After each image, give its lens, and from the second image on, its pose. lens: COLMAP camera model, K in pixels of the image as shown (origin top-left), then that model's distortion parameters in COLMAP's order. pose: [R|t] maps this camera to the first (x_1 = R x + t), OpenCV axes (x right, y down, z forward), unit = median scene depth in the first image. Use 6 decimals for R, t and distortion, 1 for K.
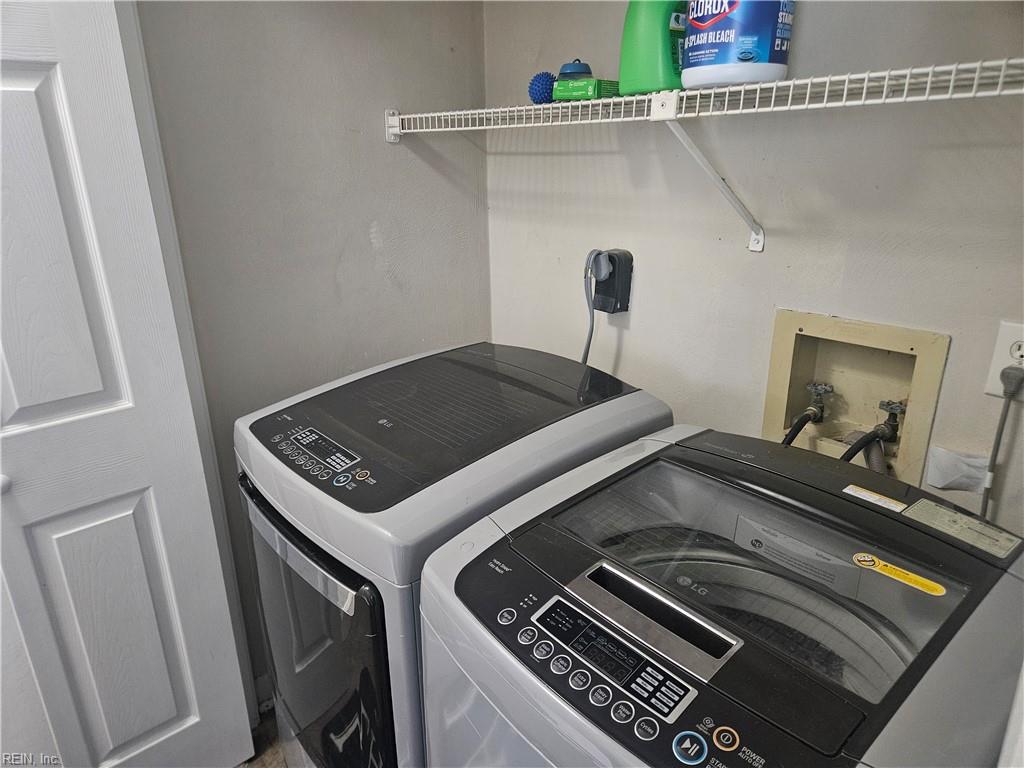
lens RADIAL K [[673.9, 0, 503.2], [0, 673.9, 391.6], [0, 0, 1]] dist [0.039552, -0.034139]
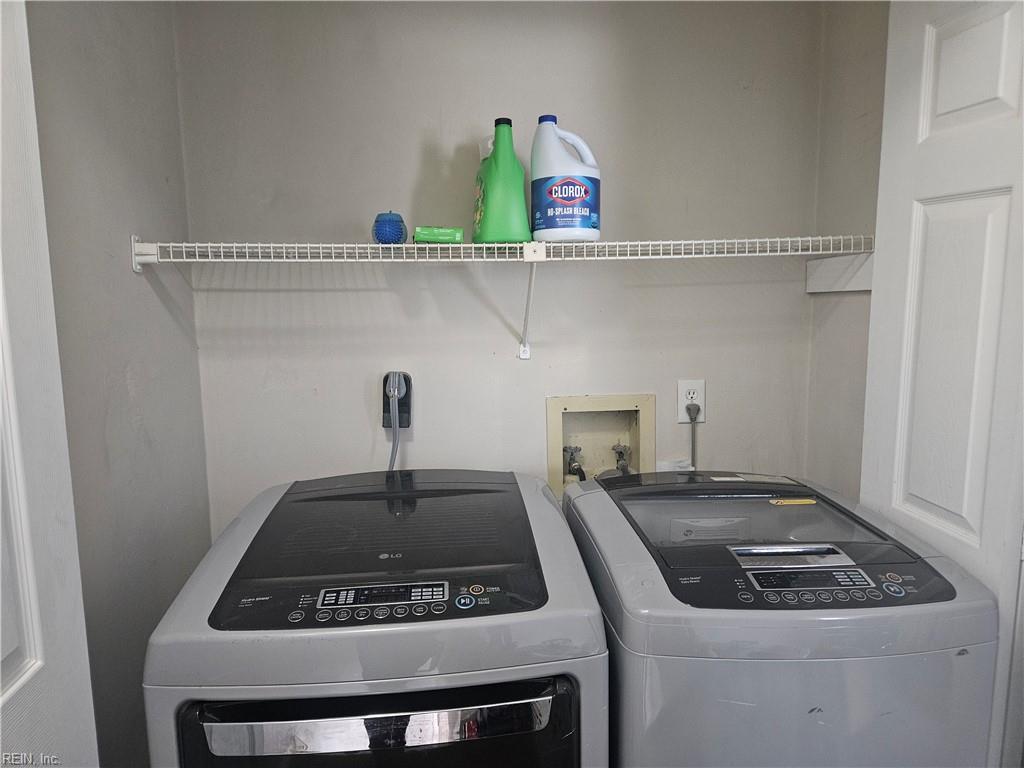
lens RADIAL K [[673.9, 0, 502.4], [0, 673.9, 388.6], [0, 0, 1]] dist [0.039552, -0.034139]
pose [[0.575097, -0.092570, 0.812831, -0.866588], [0.276917, 0.956953, -0.086942, -0.051883], [-0.769793, 0.275087, 0.575975, 0.315234]]
